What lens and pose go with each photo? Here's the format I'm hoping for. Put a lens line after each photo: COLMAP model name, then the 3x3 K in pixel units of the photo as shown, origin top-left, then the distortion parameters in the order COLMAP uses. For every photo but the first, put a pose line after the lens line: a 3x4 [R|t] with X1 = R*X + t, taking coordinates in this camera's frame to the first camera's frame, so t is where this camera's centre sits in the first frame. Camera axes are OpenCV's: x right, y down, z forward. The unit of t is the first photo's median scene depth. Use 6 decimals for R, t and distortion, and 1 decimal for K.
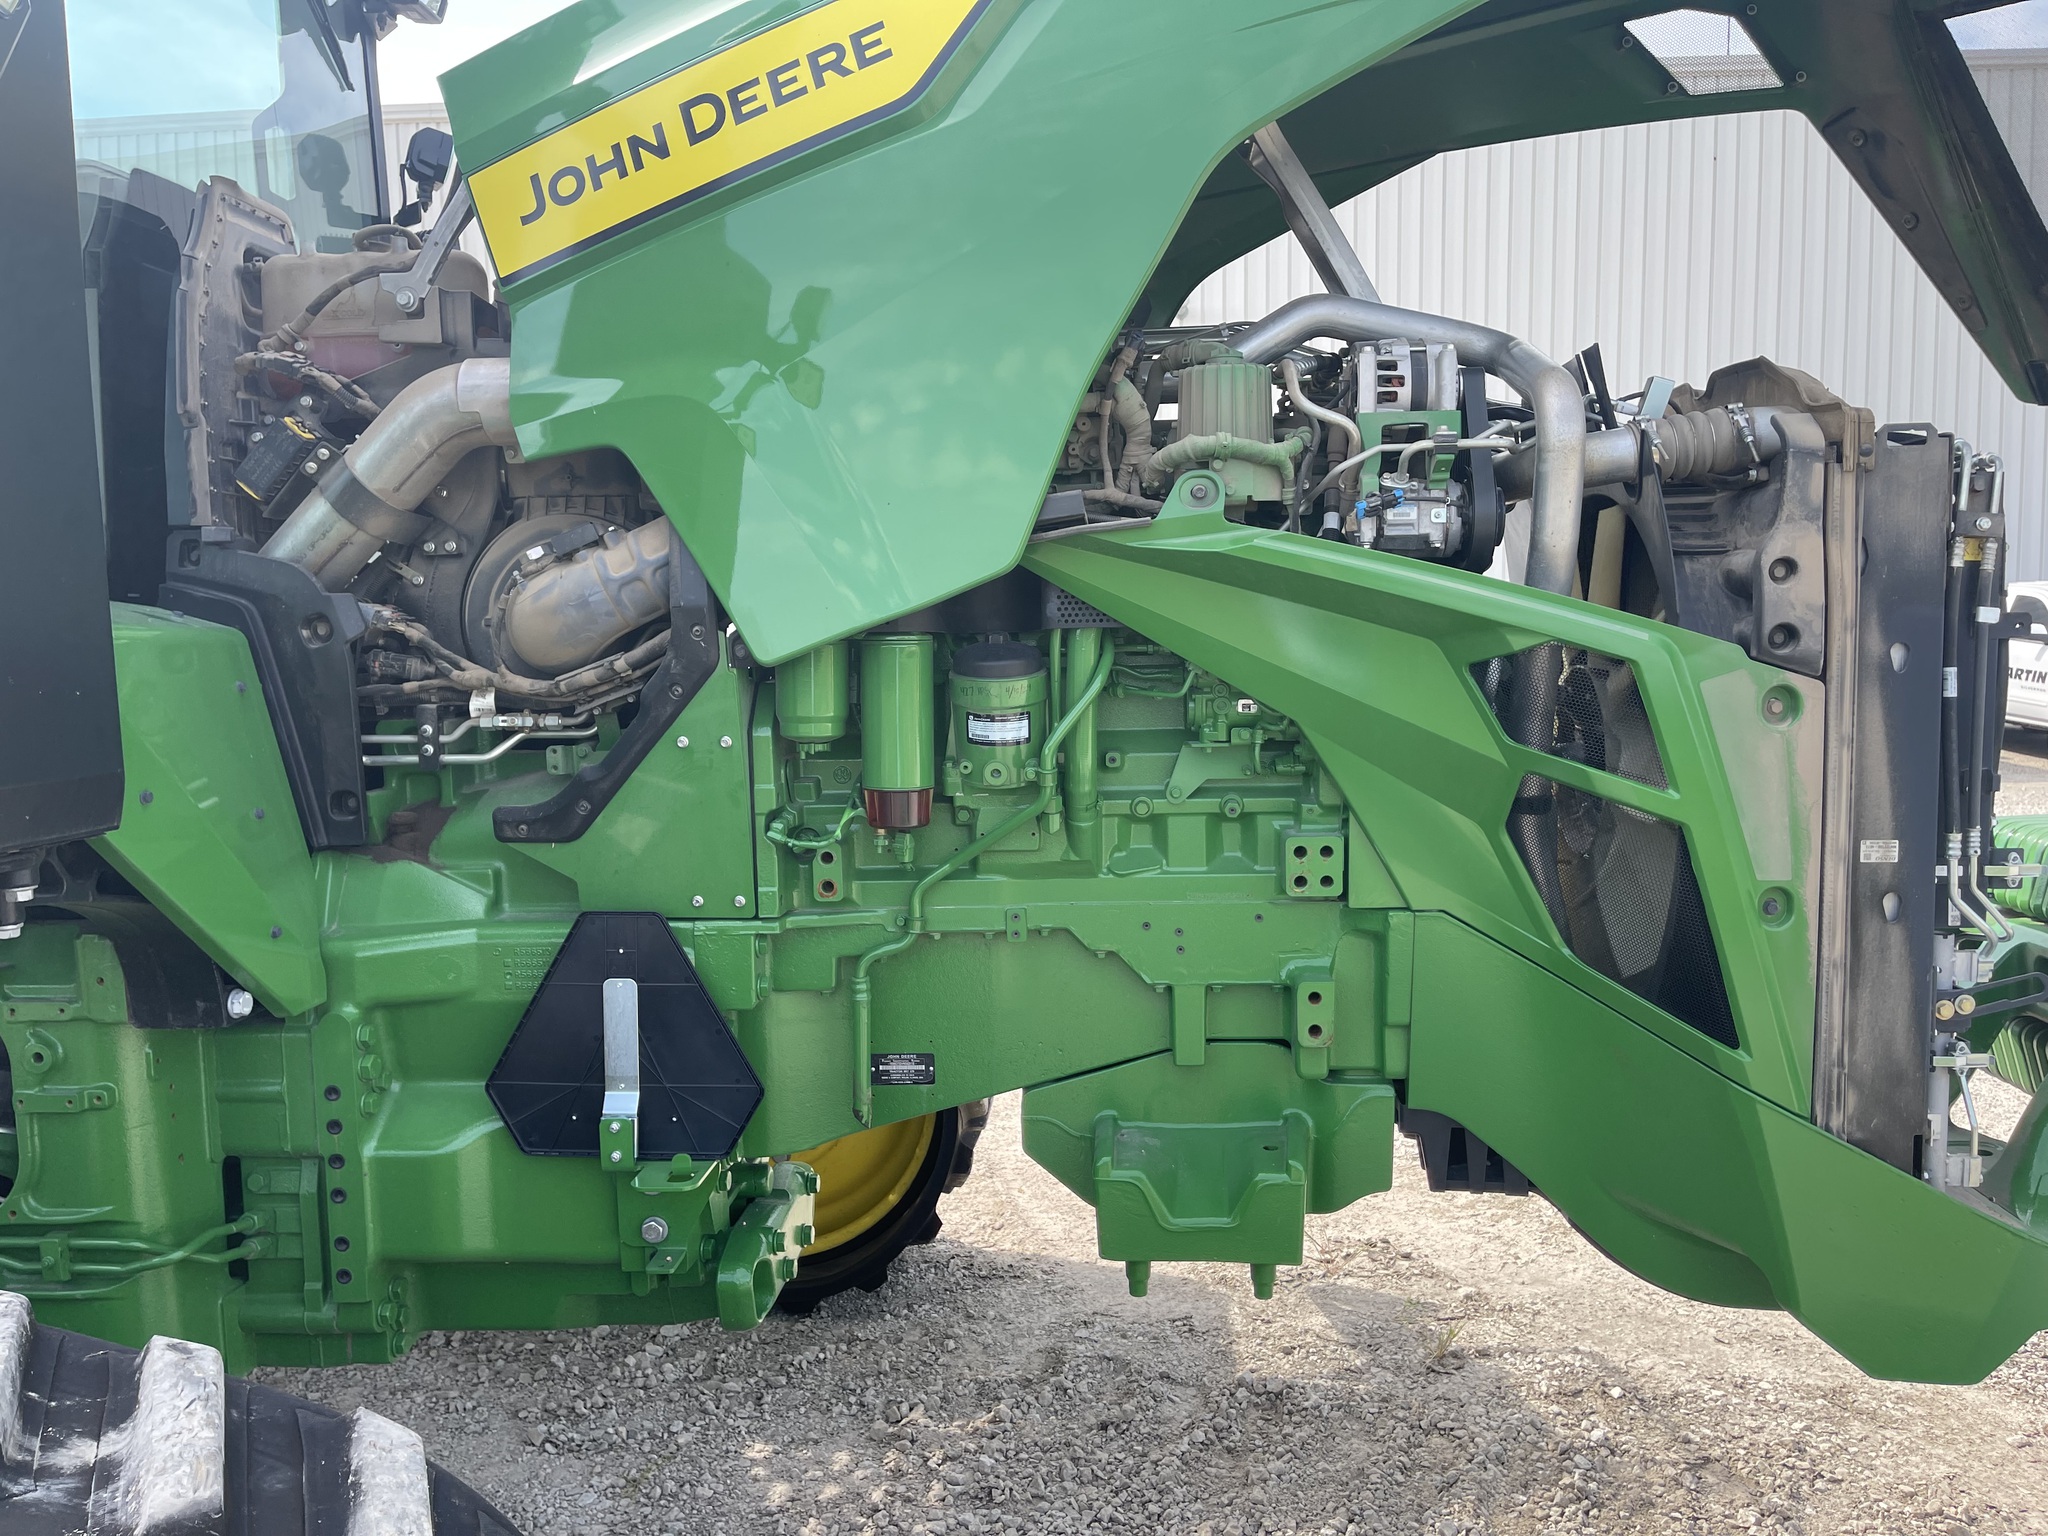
lens RADIAL K [[1554.8, 0, 1042.0], [0, 1554.8, 755.4], [0, 0, 1]] dist [0.085346, -0.116968]
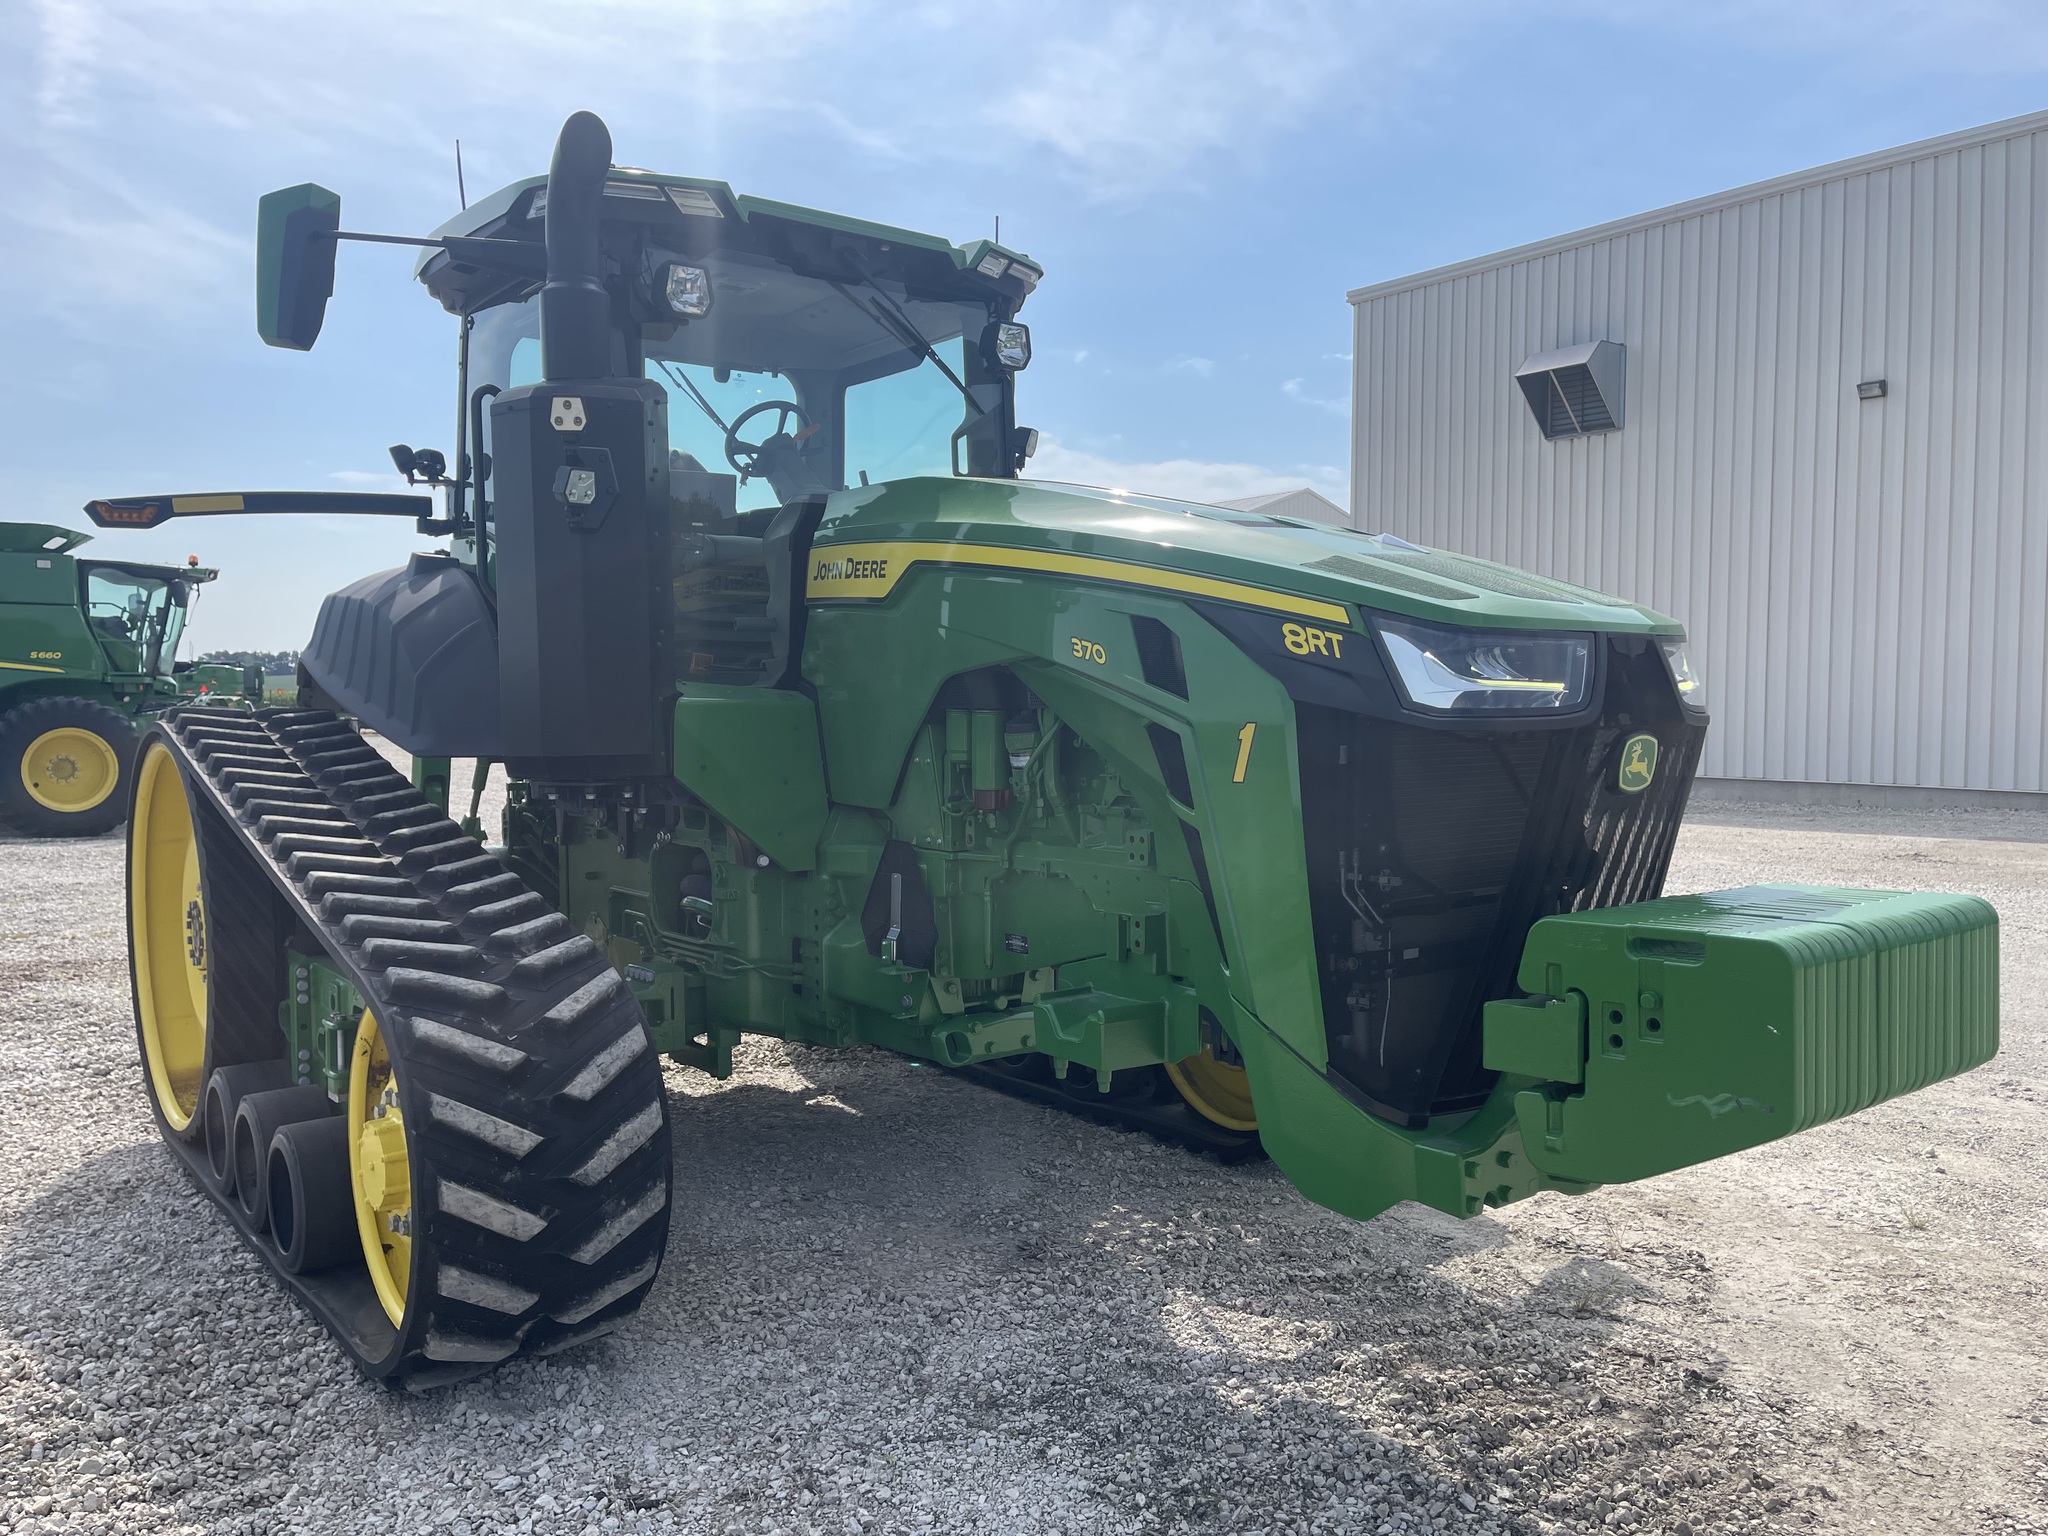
lens RADIAL K [[1554.8, 0, 1026.1], [0, 1554.8, 772.9], [0, 0, 1]] dist [0.074868, -0.094445]
pose [[0.666745, 0.051542, -0.743501, 1.350787], [-0.072234, 0.997378, 0.004365, -0.010798], [0.741777, 0.050796, 0.668720, -0.247356]]
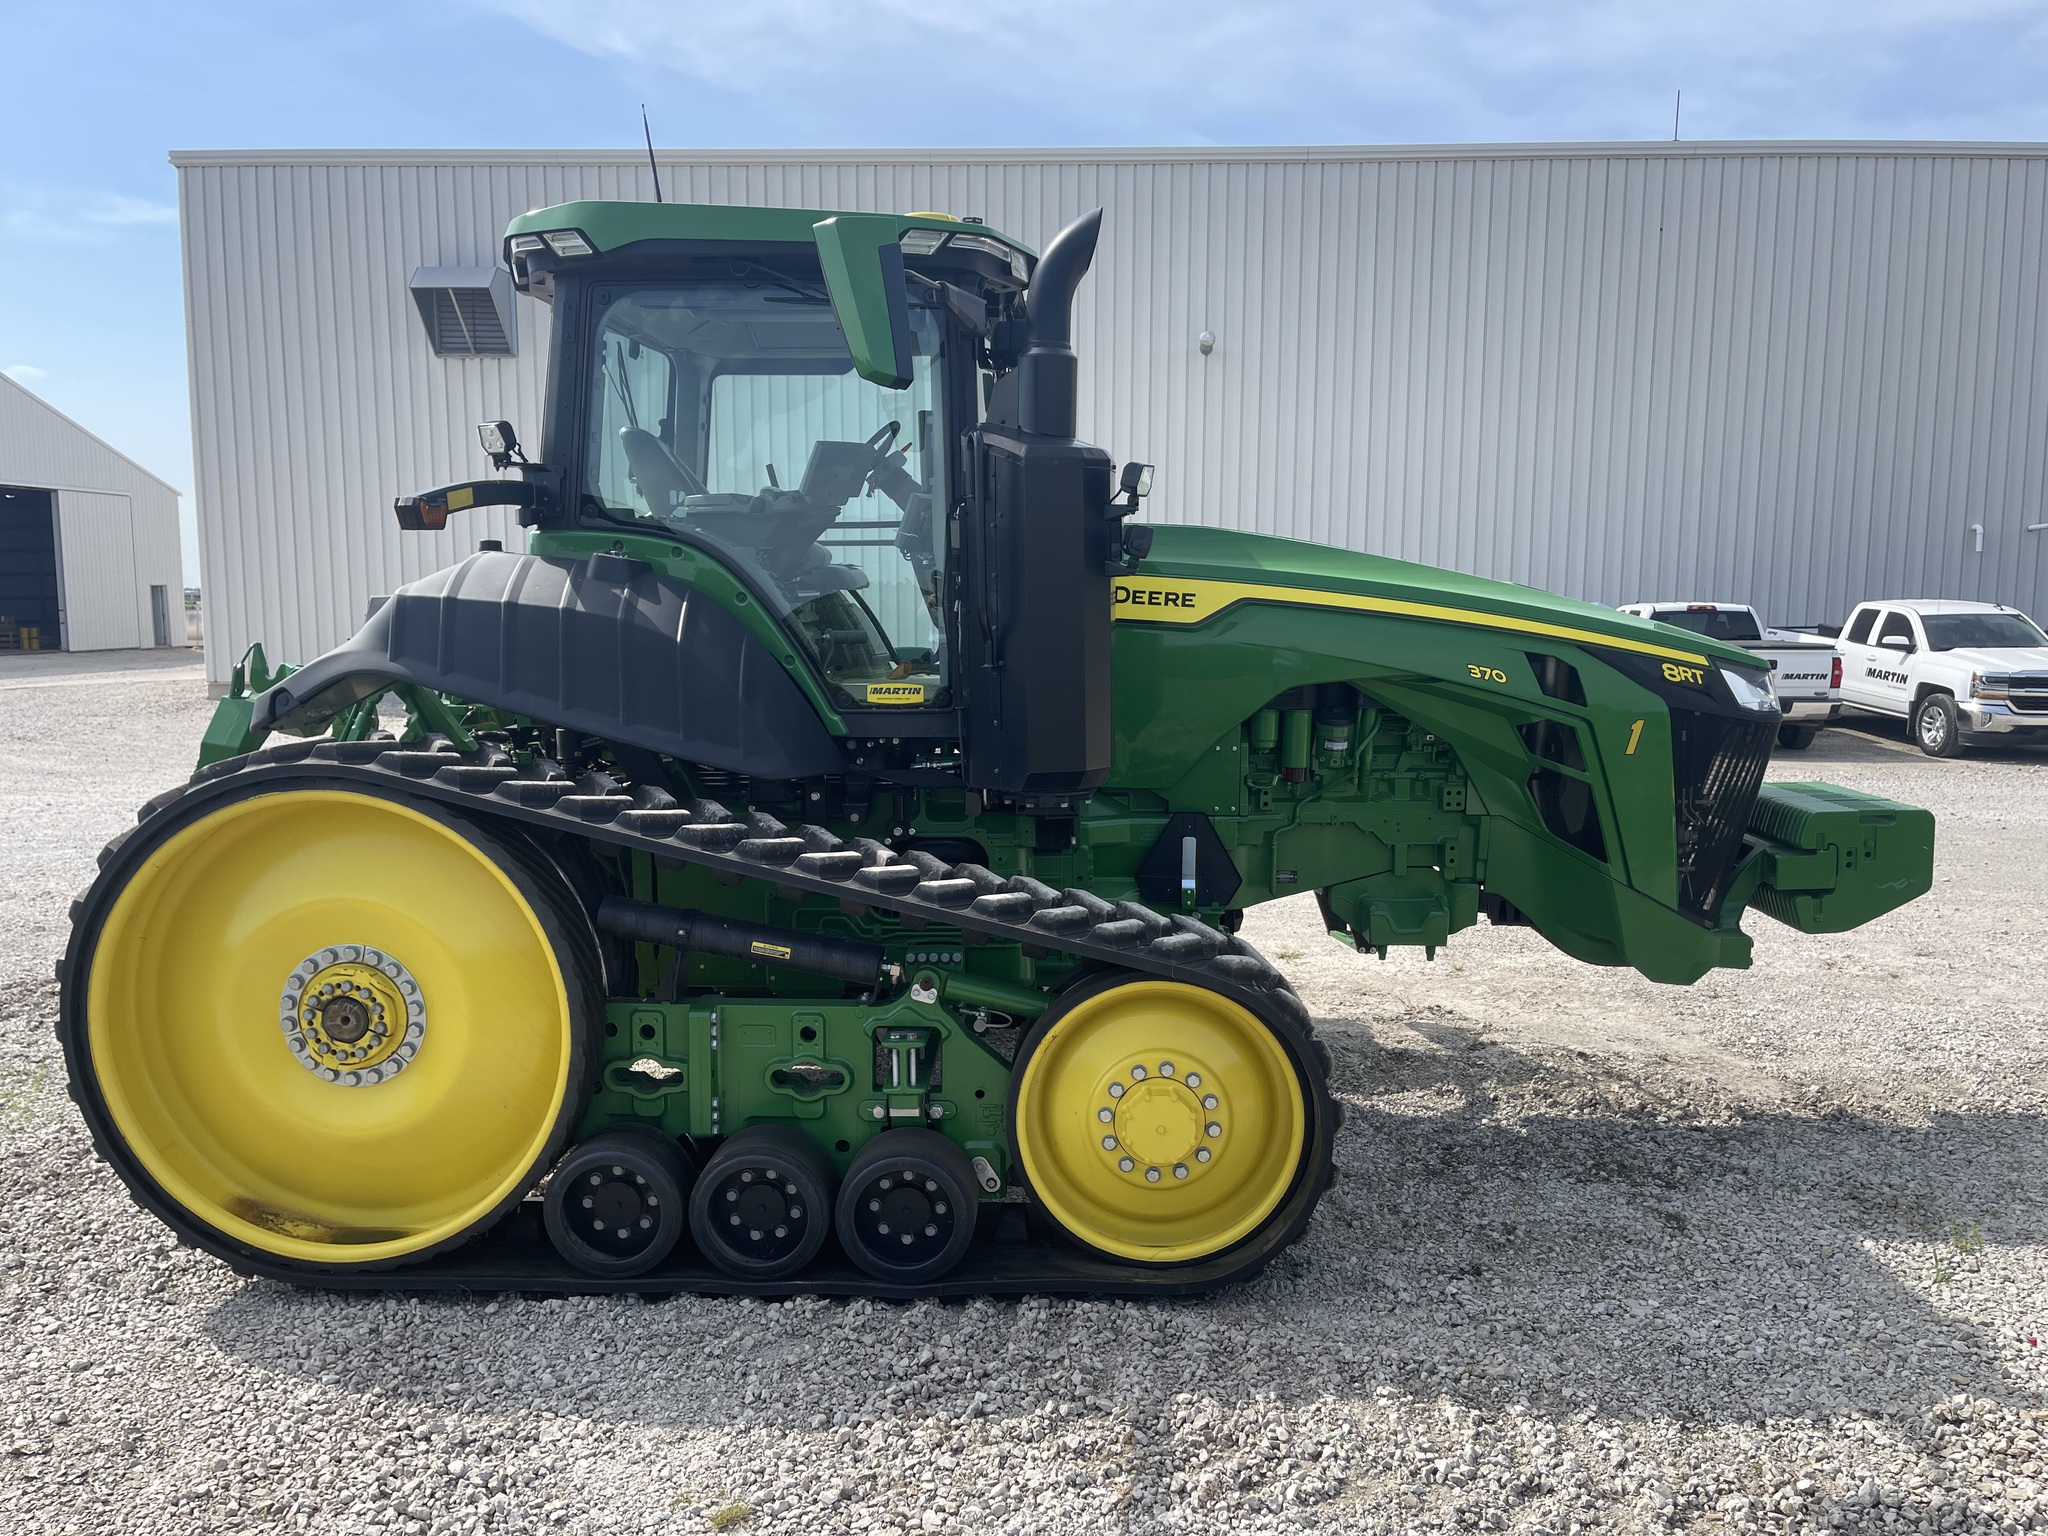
lens RADIAL K [[1554.8, 0, 1042.0], [0, 1554.8, 755.4], [0, 0, 1]] dist [0.085346, -0.116968]
pose [[0.999440, 0.013721, 0.030534, -0.599642], [-0.014413, 0.999642, 0.022535, -0.051335], [-0.030214, -0.022962, 0.999280, -1.612360]]
